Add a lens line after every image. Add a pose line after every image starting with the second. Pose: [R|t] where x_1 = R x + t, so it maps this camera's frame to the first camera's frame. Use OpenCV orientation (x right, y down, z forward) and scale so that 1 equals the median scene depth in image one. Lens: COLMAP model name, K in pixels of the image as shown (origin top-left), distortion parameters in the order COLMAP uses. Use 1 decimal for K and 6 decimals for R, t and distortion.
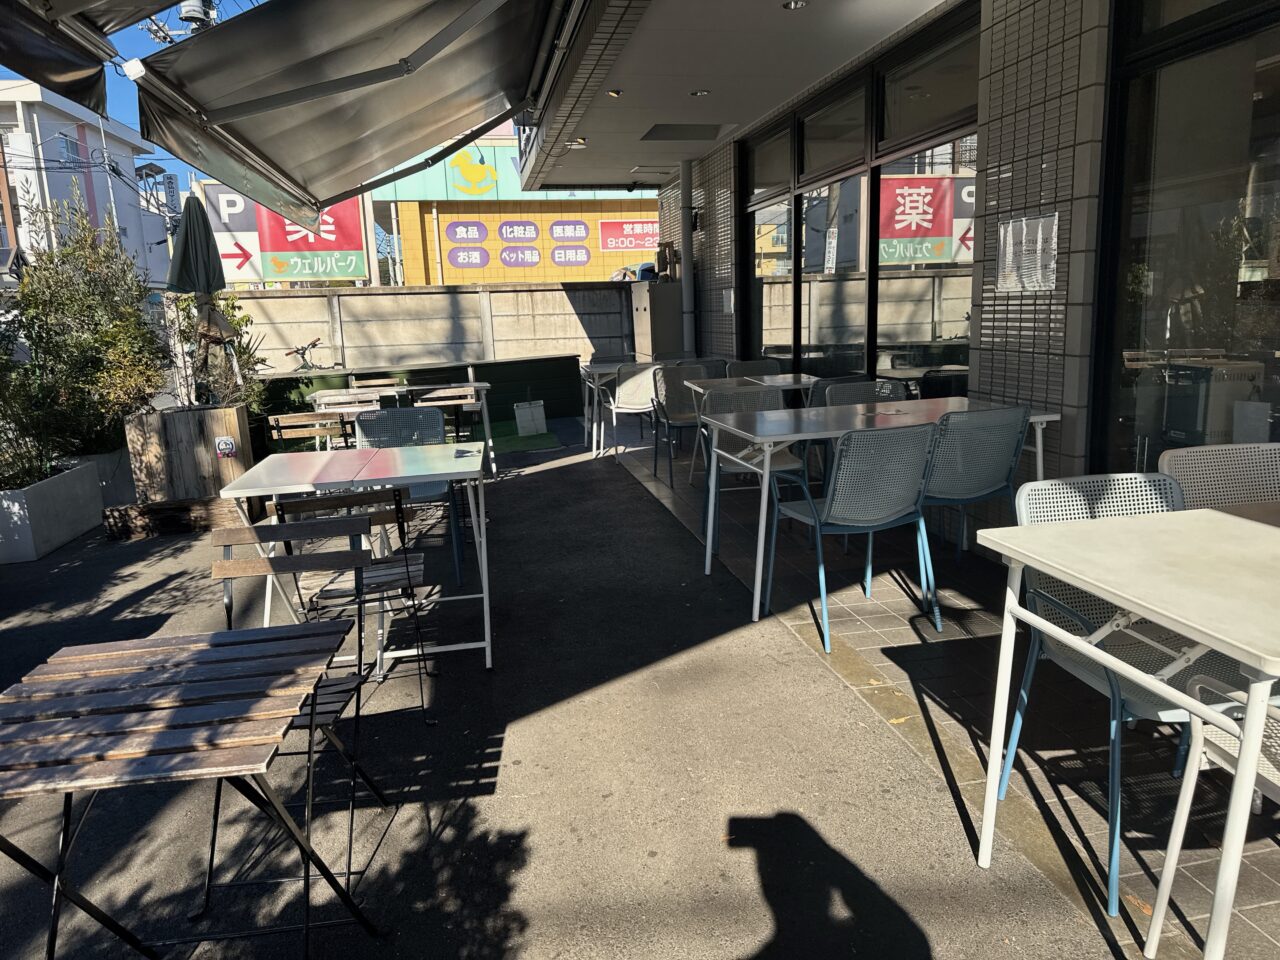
lens RADIAL K [[879.7, 0, 639.2], [0, 879.7, 483.3], [0, 0, 1]] dist [-0.001481, -0.000719]
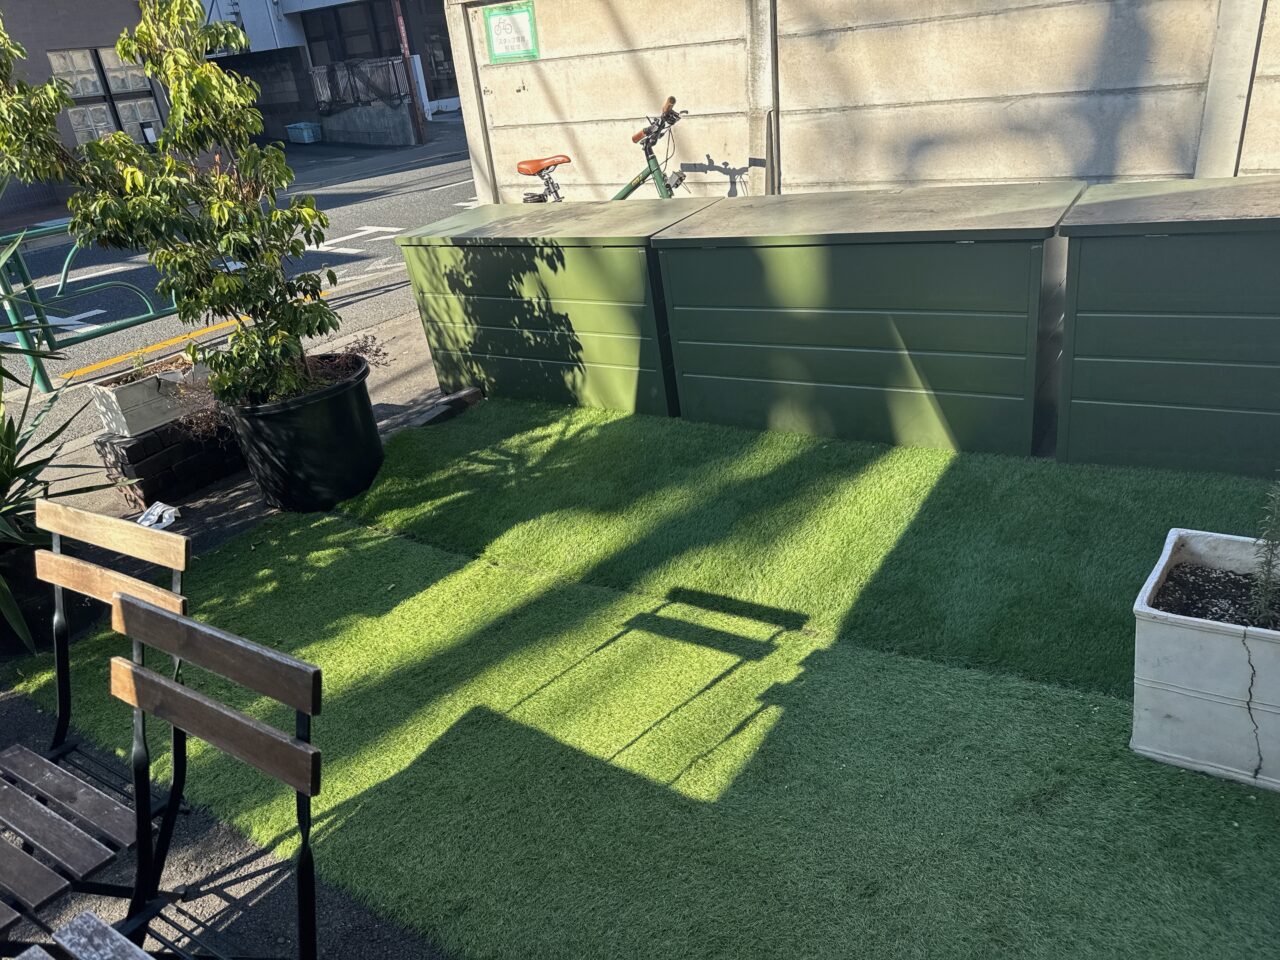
lens RADIAL K [[879.7, 0, 641.0], [0, 879.7, 480.7], [0, 0, 1]] dist [-0.001481, -0.000719]
pose [[0.731496, 0.255628, -0.632114, -0.103449], [-0.054114, 0.945904, 0.319903, -0.123243], [0.679695, -0.199802, 0.705757, 0.665756]]
